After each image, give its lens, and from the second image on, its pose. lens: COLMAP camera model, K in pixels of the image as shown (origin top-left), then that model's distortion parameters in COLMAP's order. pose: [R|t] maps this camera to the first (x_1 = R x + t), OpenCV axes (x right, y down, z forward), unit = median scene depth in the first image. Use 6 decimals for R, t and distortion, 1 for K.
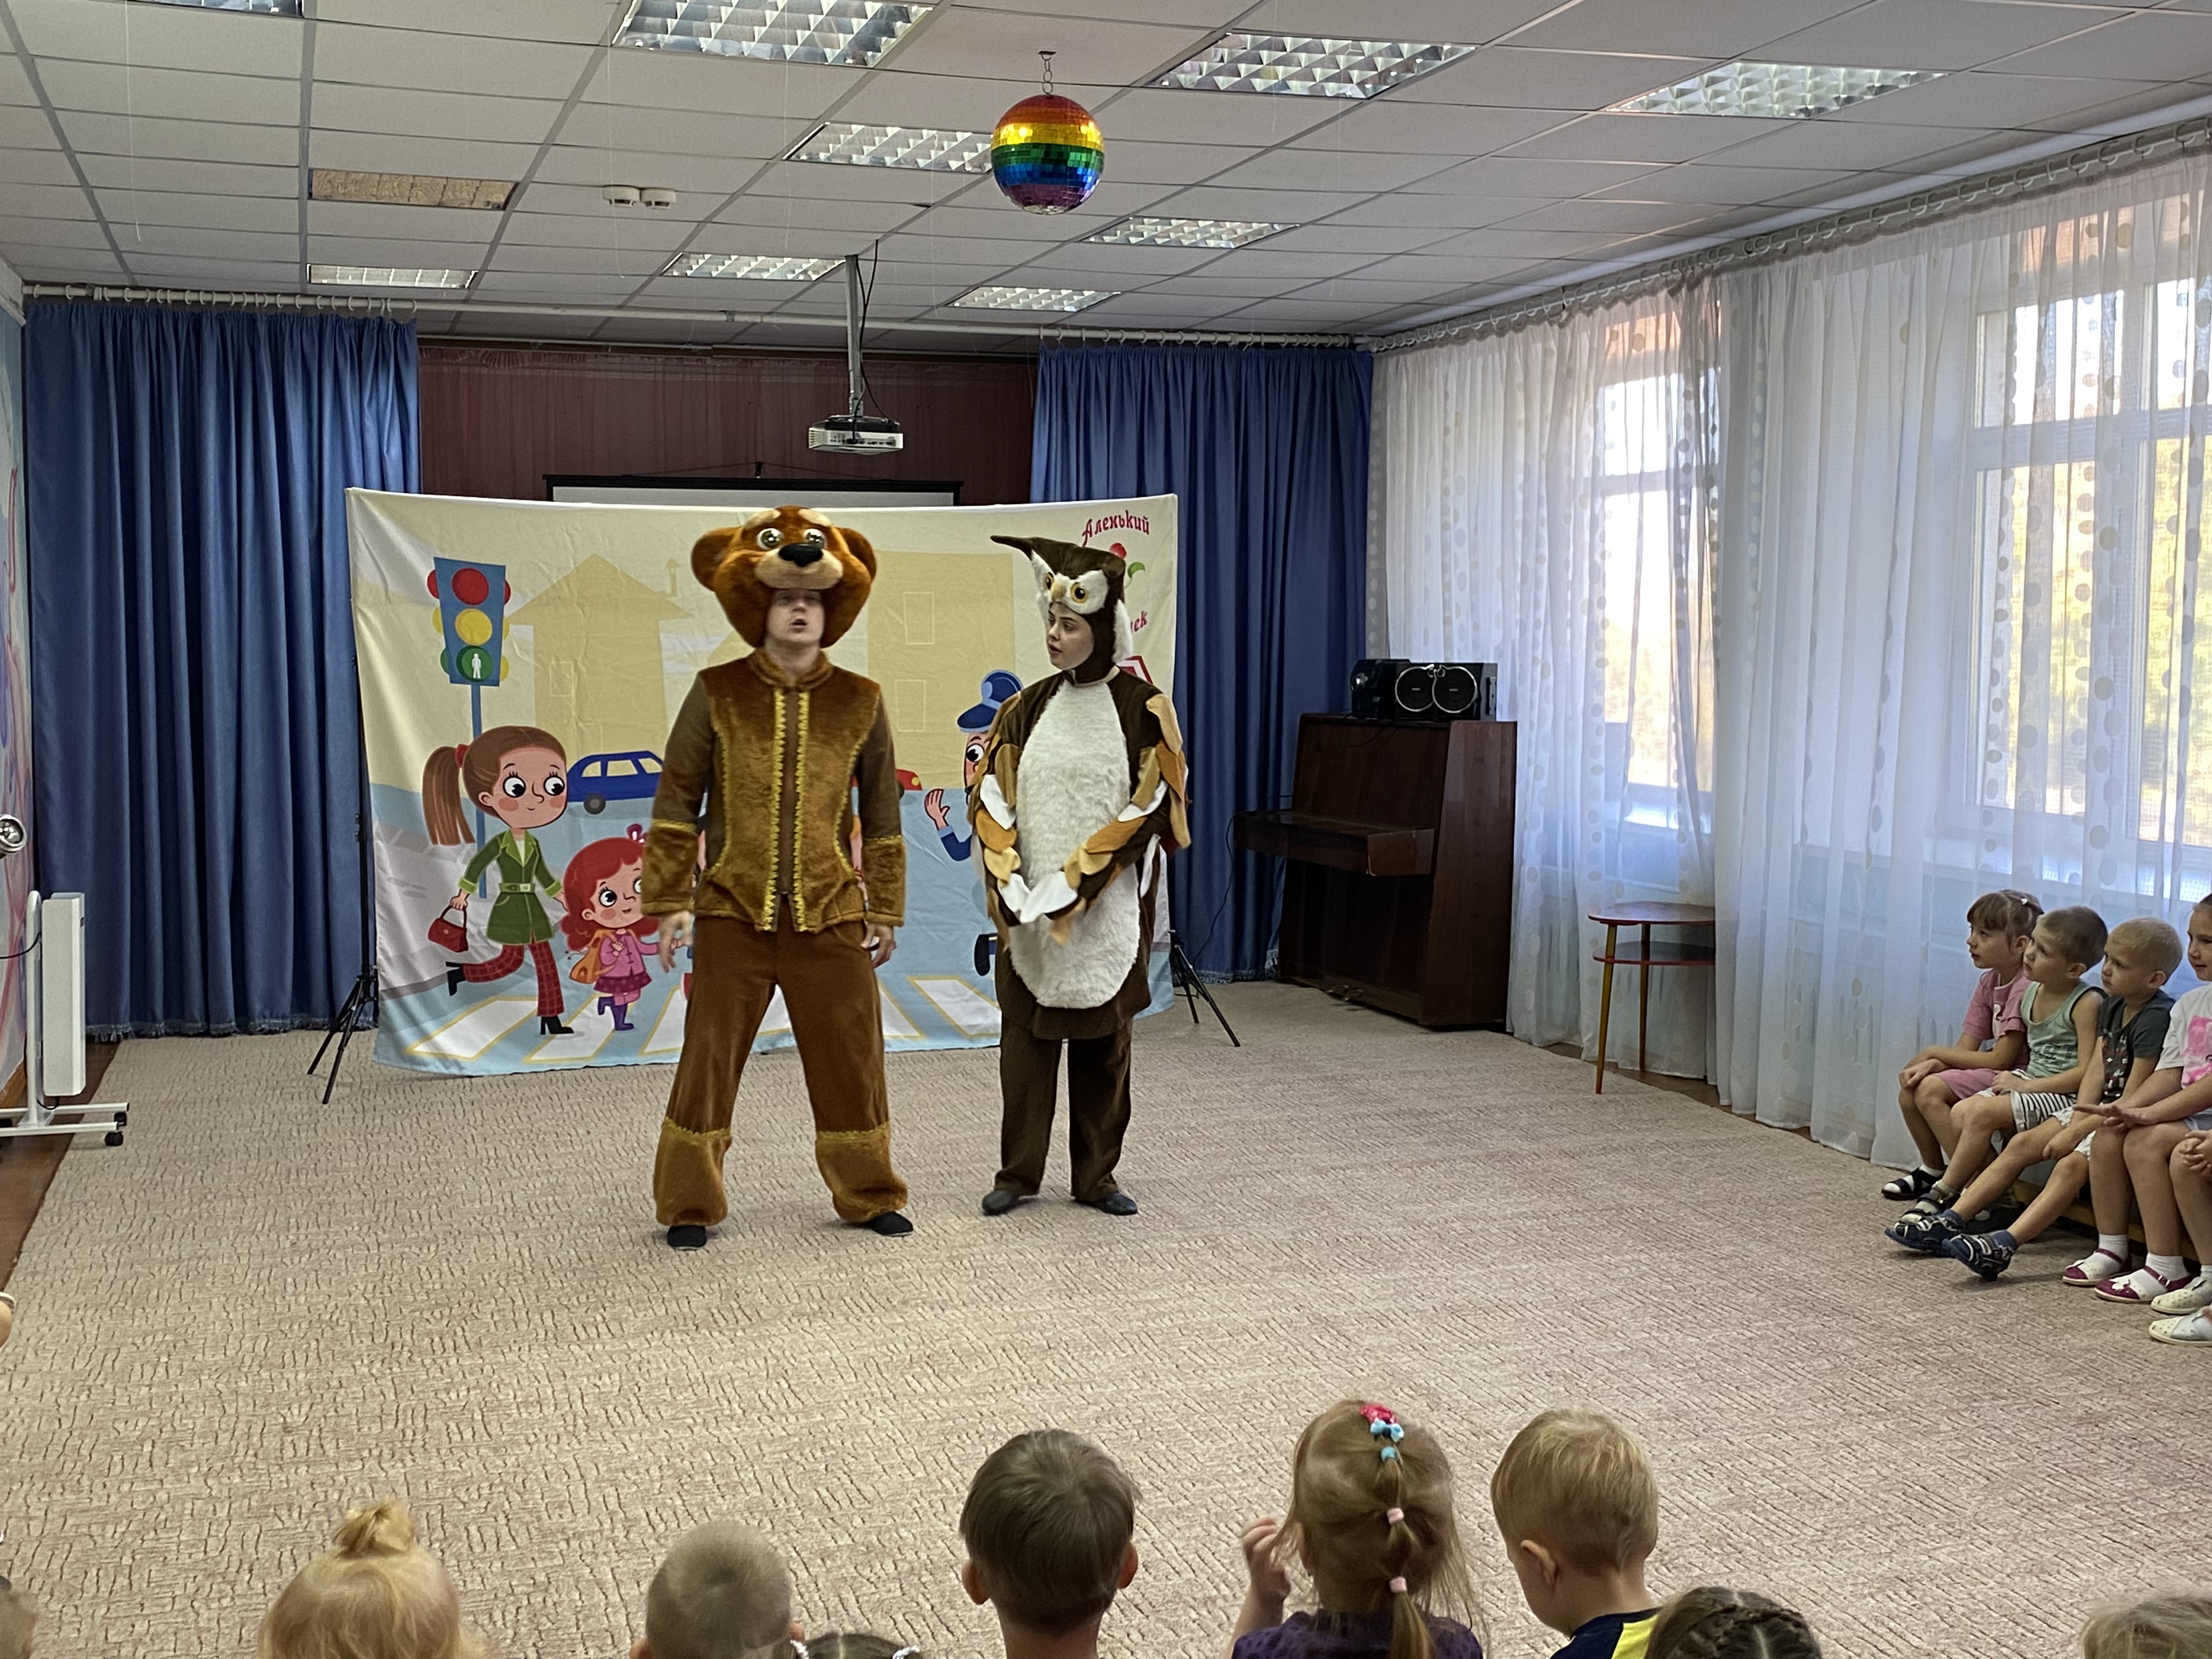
lens RADIAL K [[2494.4, 0, 1116.9], [0, 2494.4, 826.2], [0, 0, 1]] dist [0.016521, 0.000000]
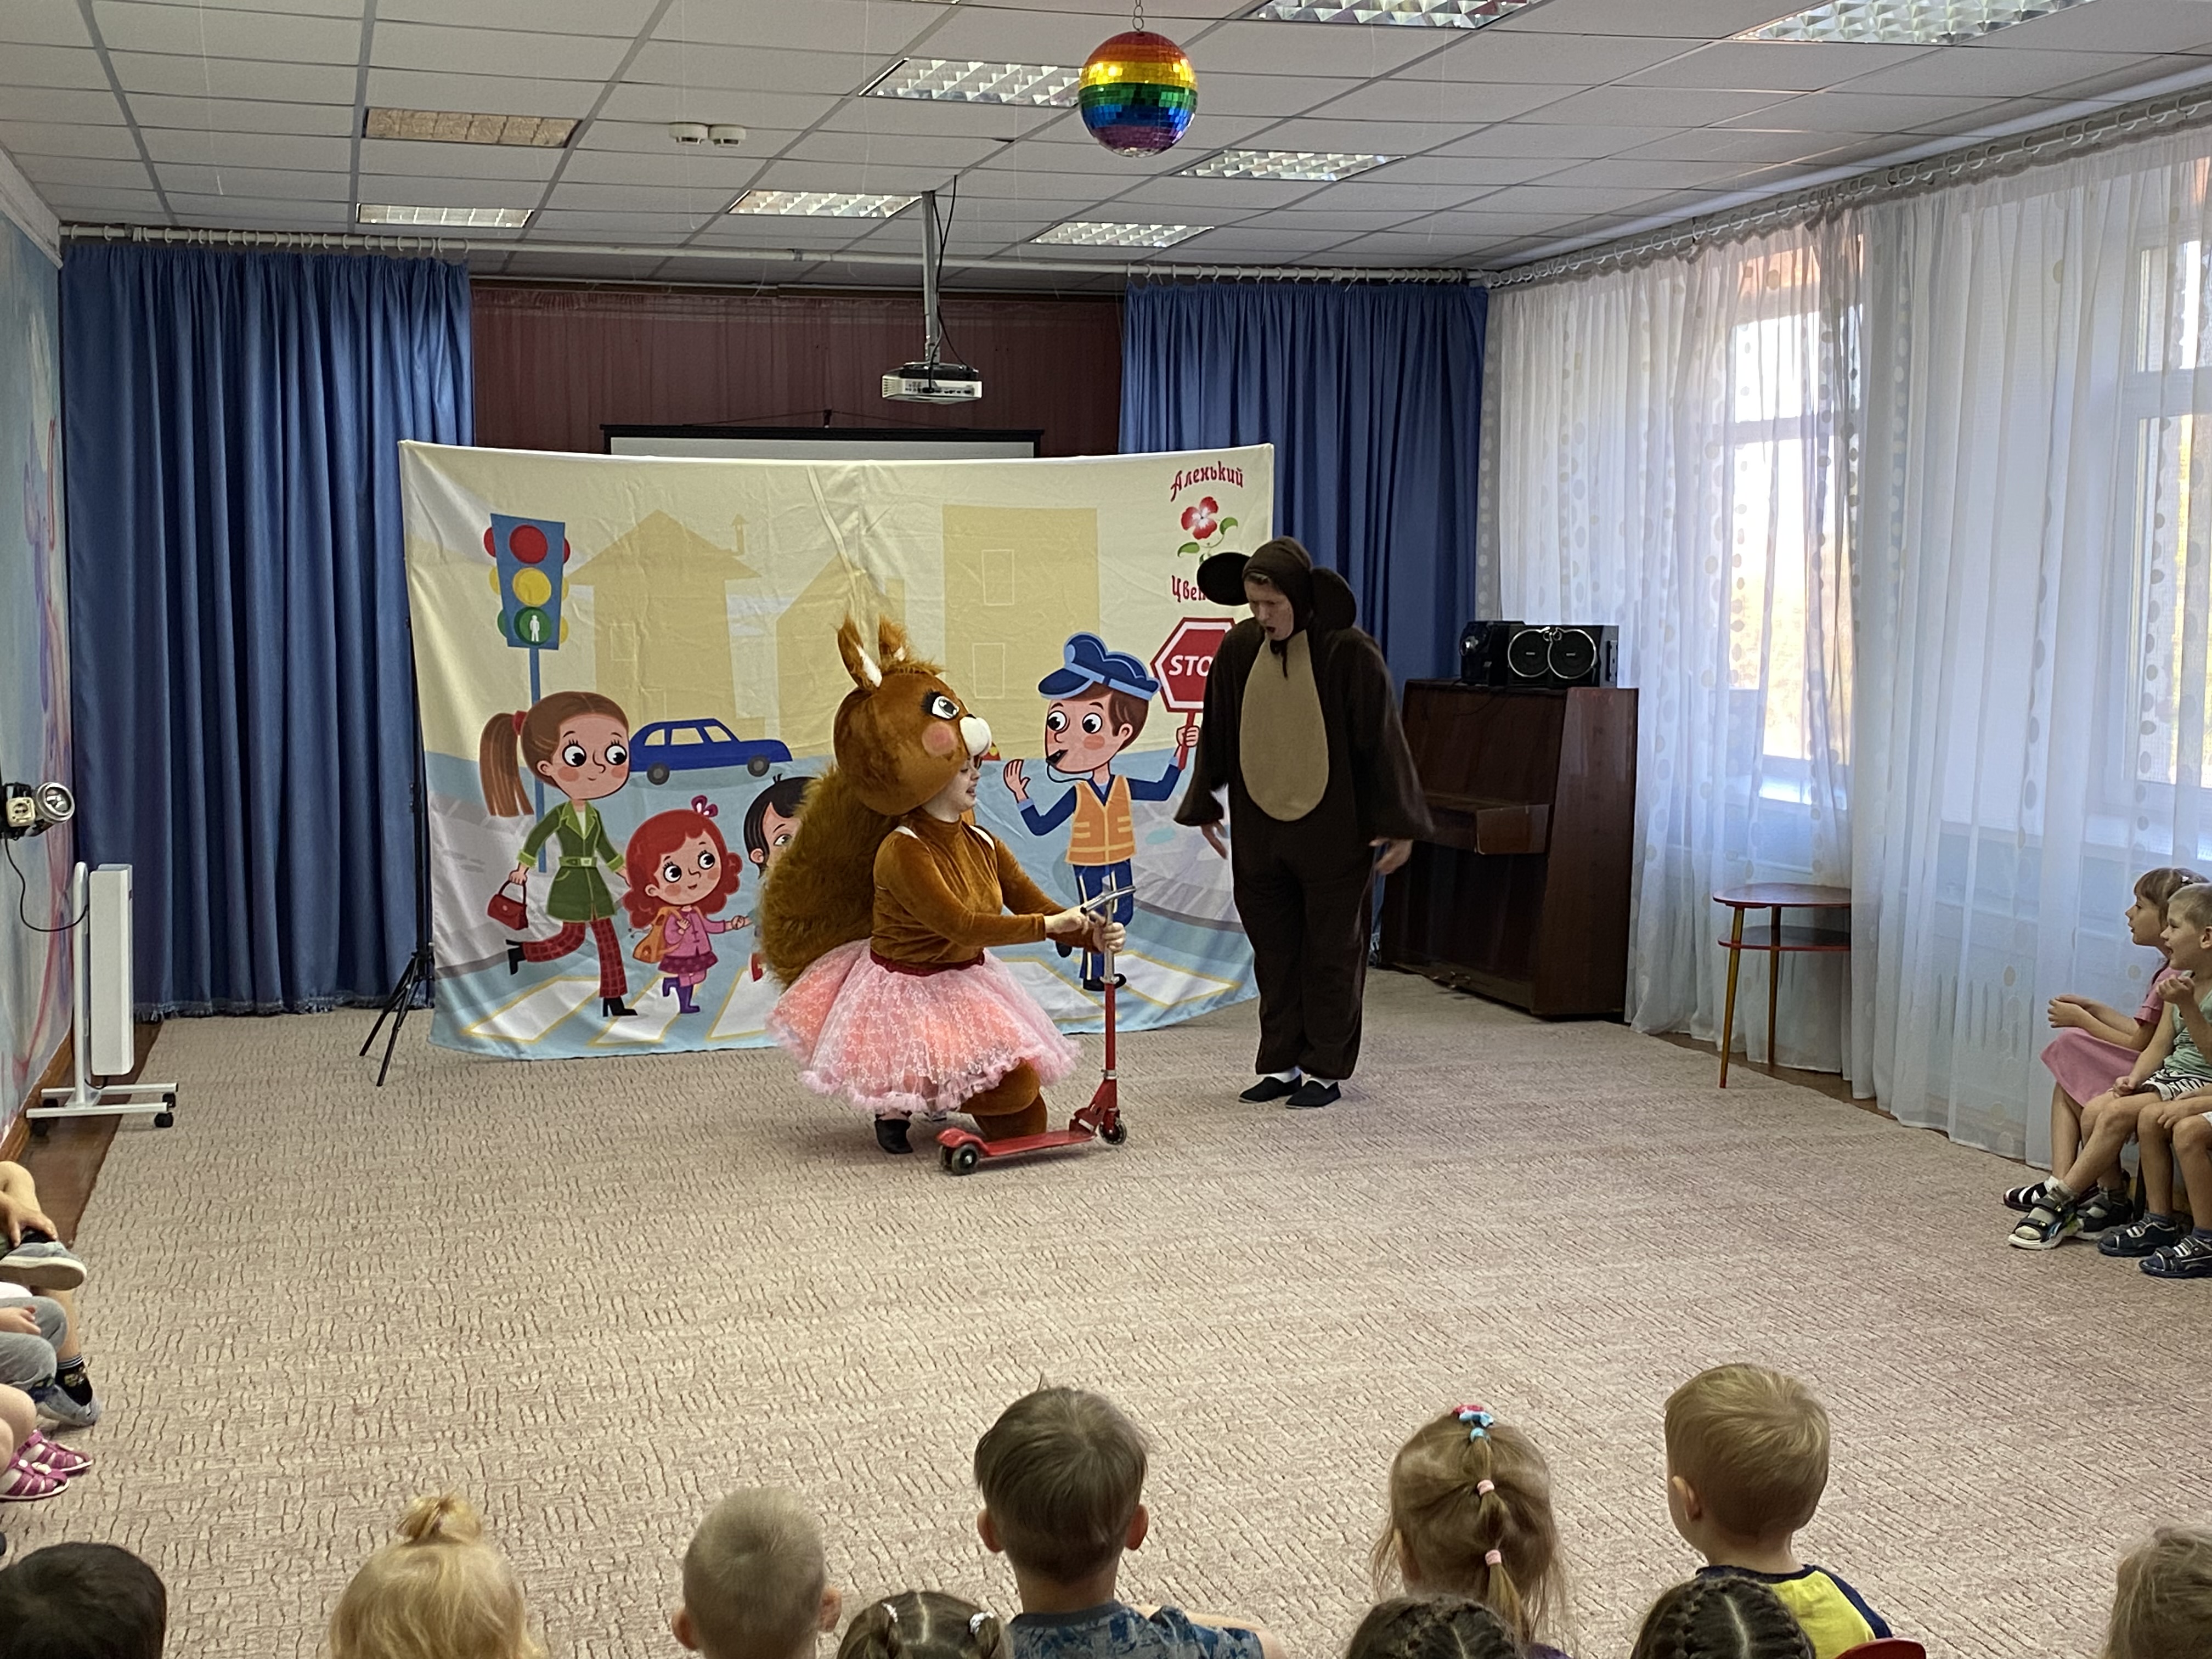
lens RADIAL K [[2743.8, 0, 1080.1], [0, 2743.8, 848.1], [0, 0, 1]] dist [0.039148, 0.000000]
pose [[0.998904, 0.004585, -0.046573, 0.000222], [-0.003768, 0.999838, 0.017607, 0.000322], [0.046646, -0.017412, 0.998760, -0.037908]]
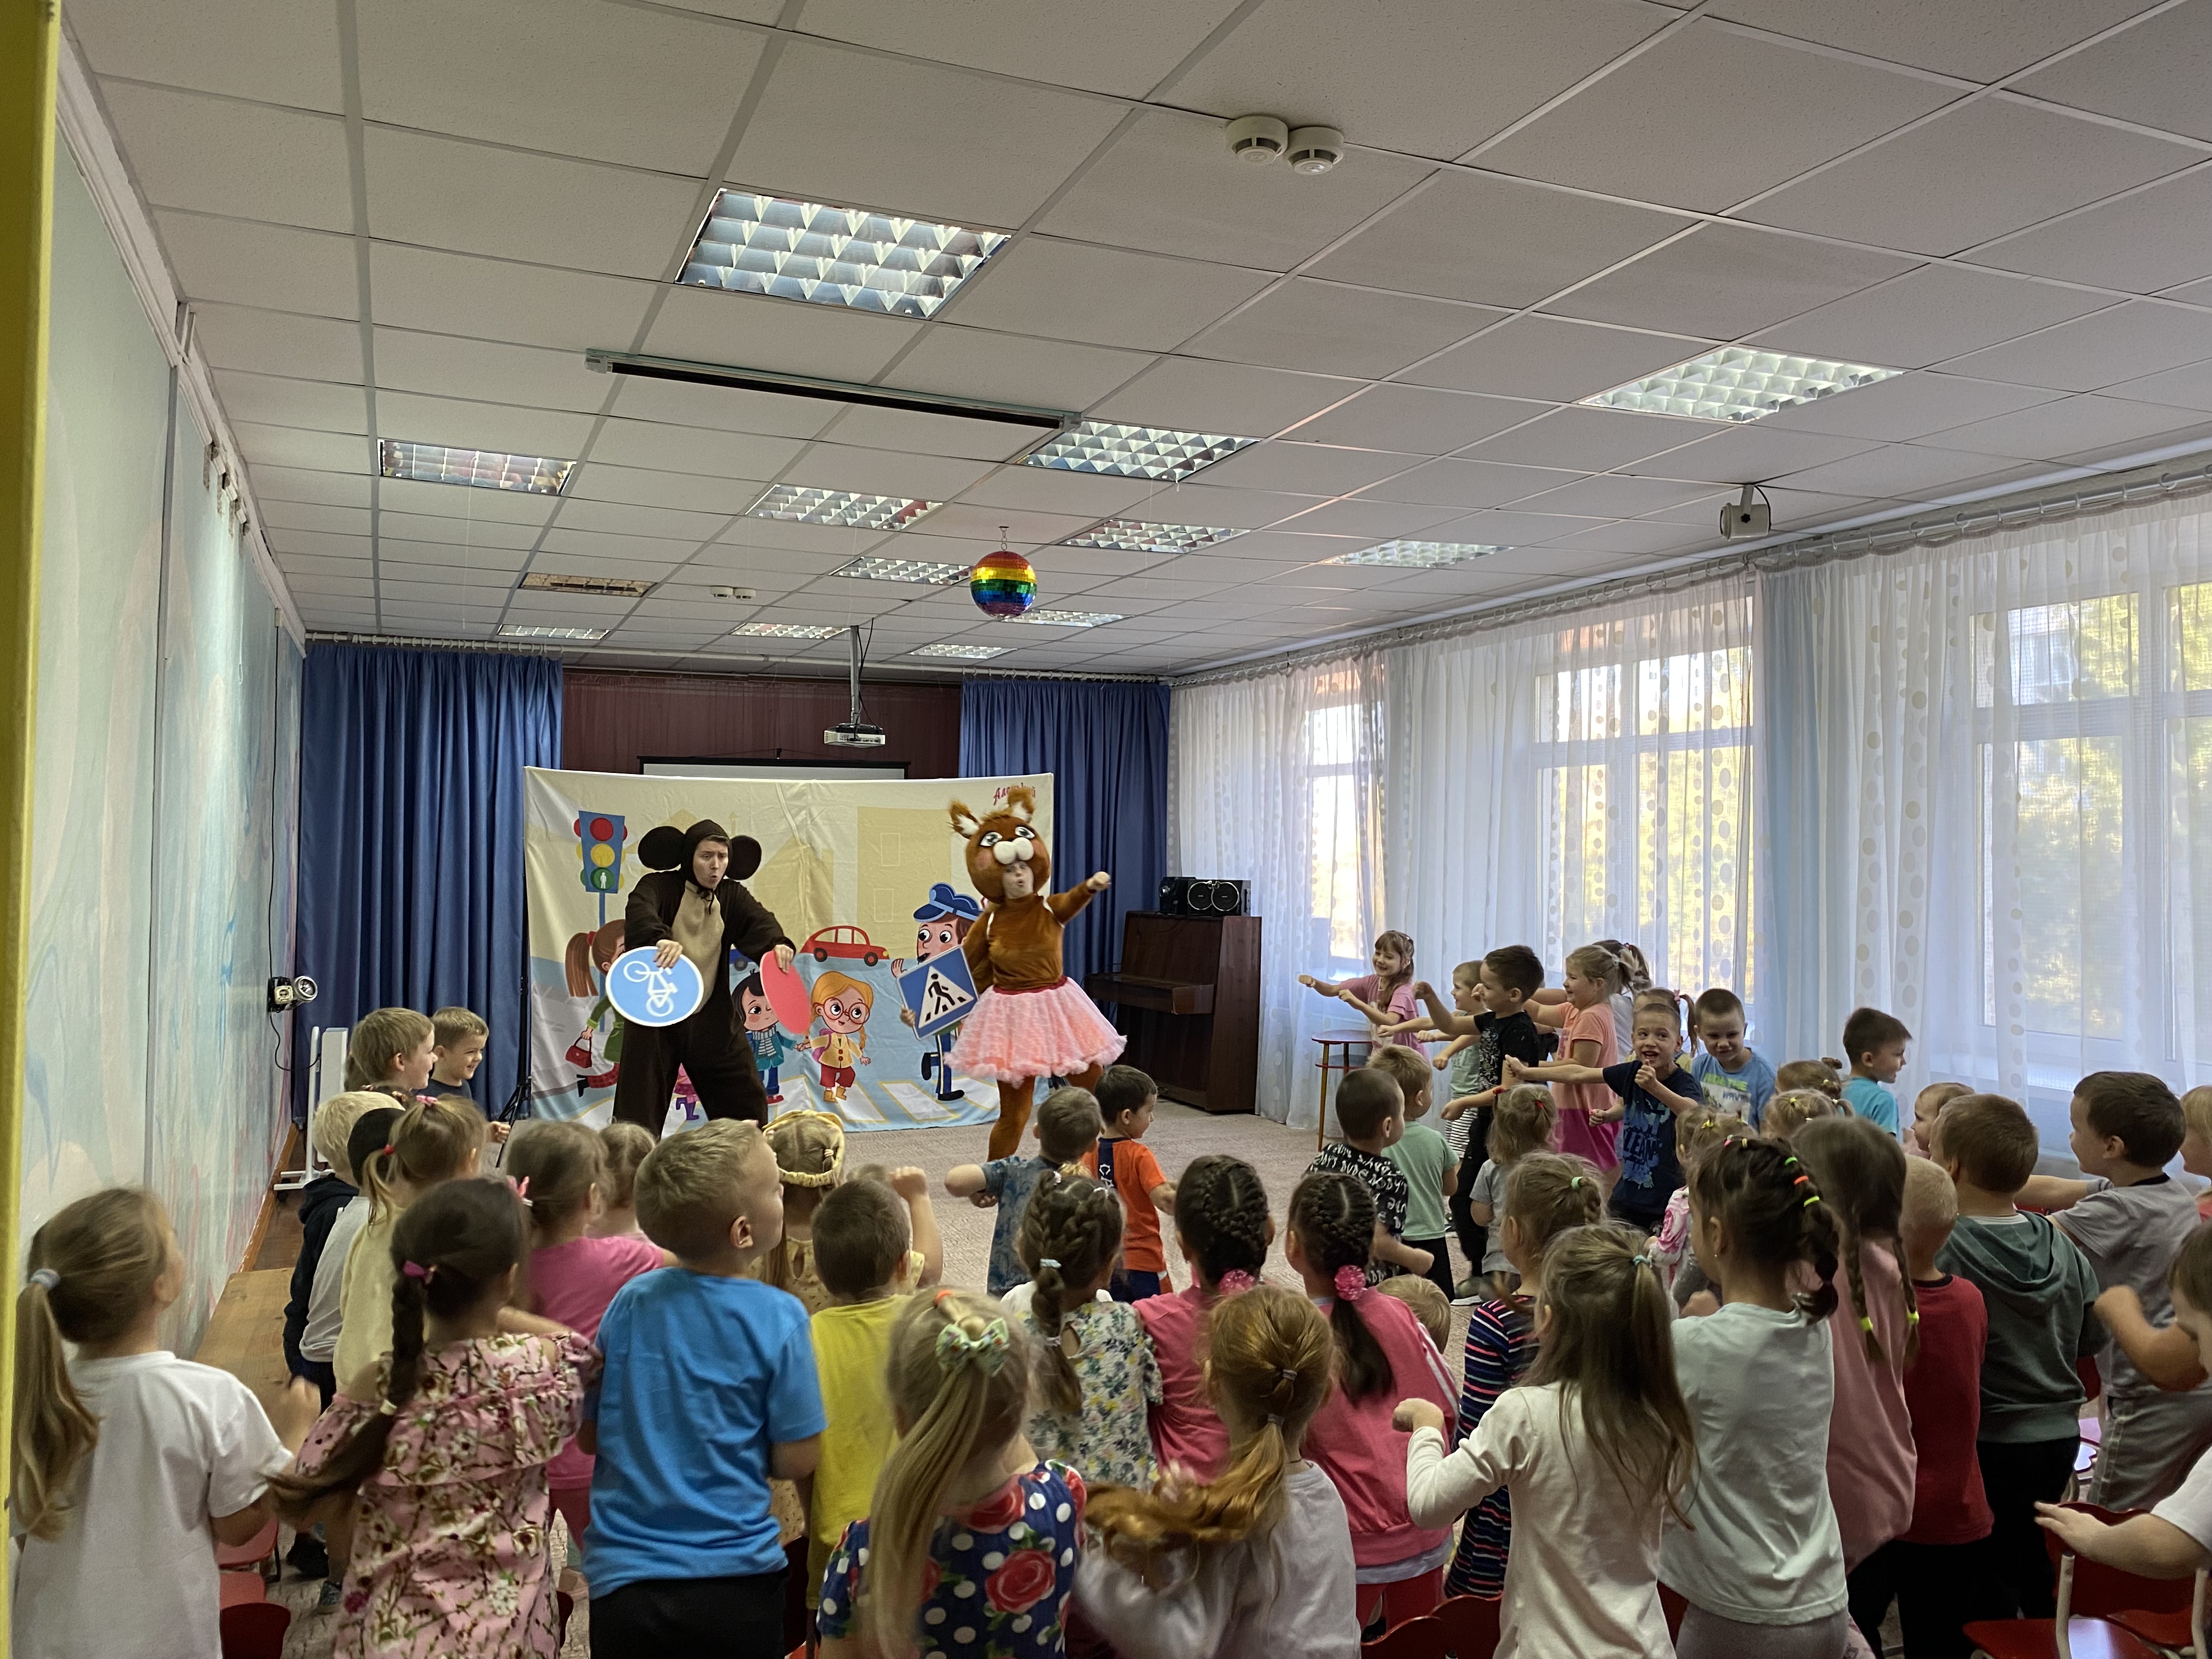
lens RADIAL K [[1711.5, 0, 1139.6], [0, 1711.5, 779.5], [0, 0, 1]] dist [0.018975, -0.026369]
pose [[0.994873, 0.010203, 0.100619, -0.033644], [0.002008, 0.992709, -0.120515, 0.002870], [-0.101115, 0.120100, 0.987599, -0.097539]]
